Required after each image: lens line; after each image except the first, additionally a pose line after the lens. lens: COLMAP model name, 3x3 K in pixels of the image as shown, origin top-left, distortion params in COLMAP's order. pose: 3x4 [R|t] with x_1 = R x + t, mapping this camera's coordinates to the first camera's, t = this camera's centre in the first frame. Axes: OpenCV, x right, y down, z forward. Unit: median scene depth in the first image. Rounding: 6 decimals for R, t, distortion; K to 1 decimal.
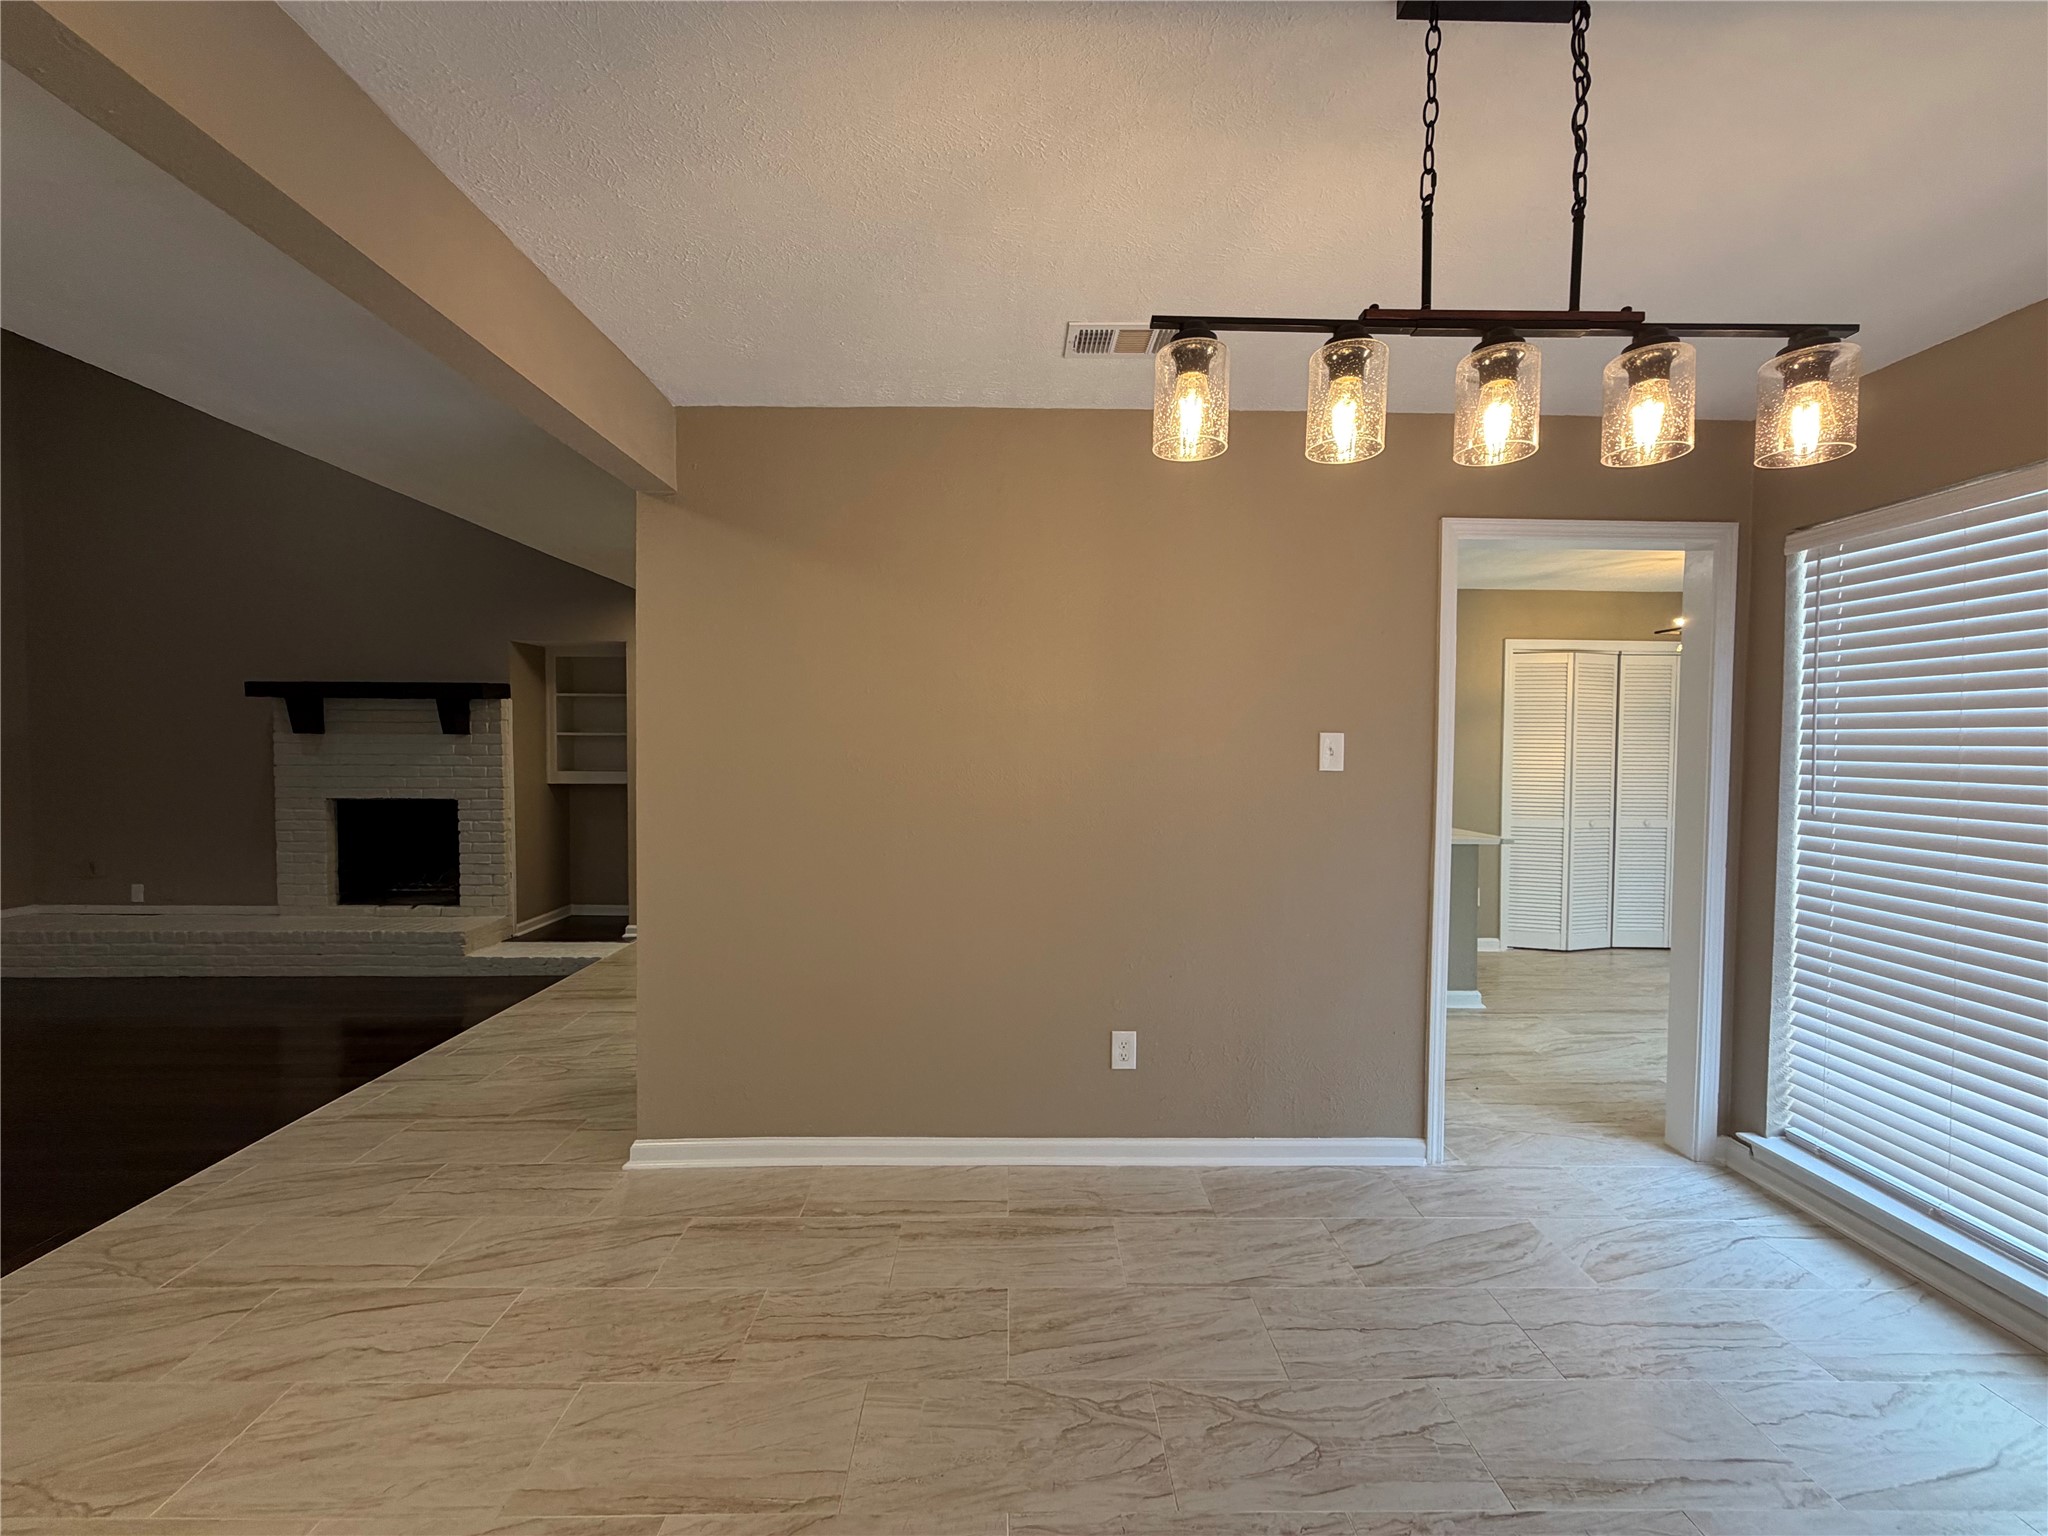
lens RADIAL K [[819.2, 0, 1019.8], [0, 819.2, 767.5], [0, 0, 1]] dist [-0.000924, 0.000049]
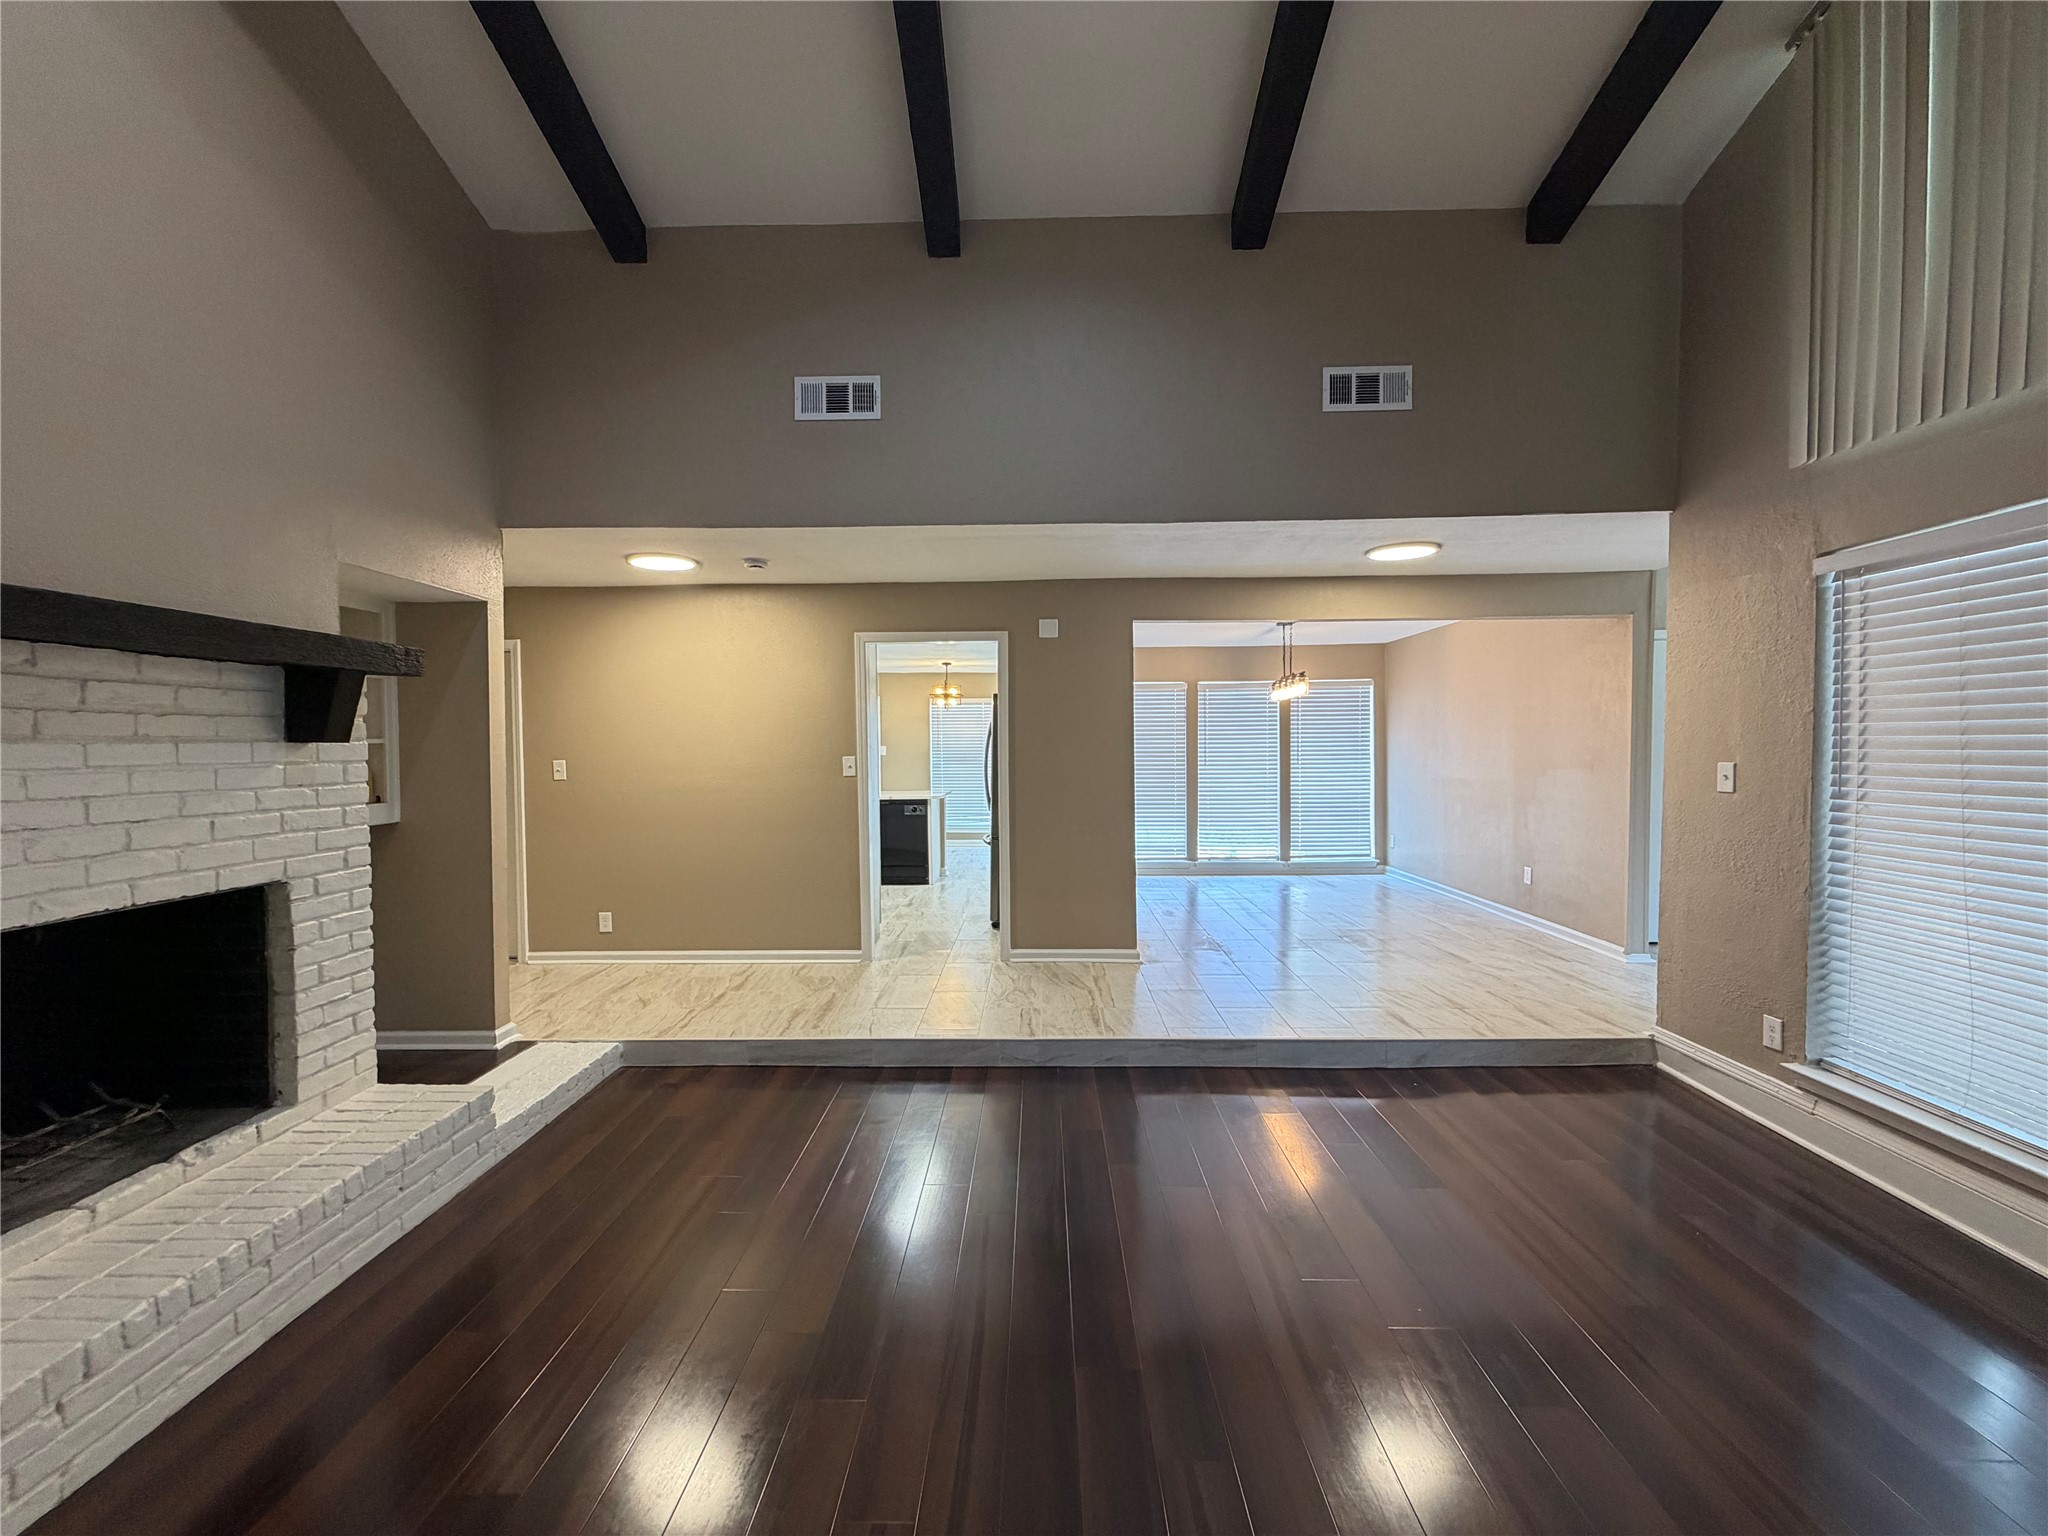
lens RADIAL K [[819.2, 0, 1018.4], [0, 819.2, 770.7], [0, 0, 1]] dist [-0.000924, 0.000049]
pose [[0.039825, -0.034896, 0.998597, -2.414027], [0.036646, 0.998769, 0.033441, -0.051550], [-0.998534, 0.035263, 0.041055, 1.182267]]
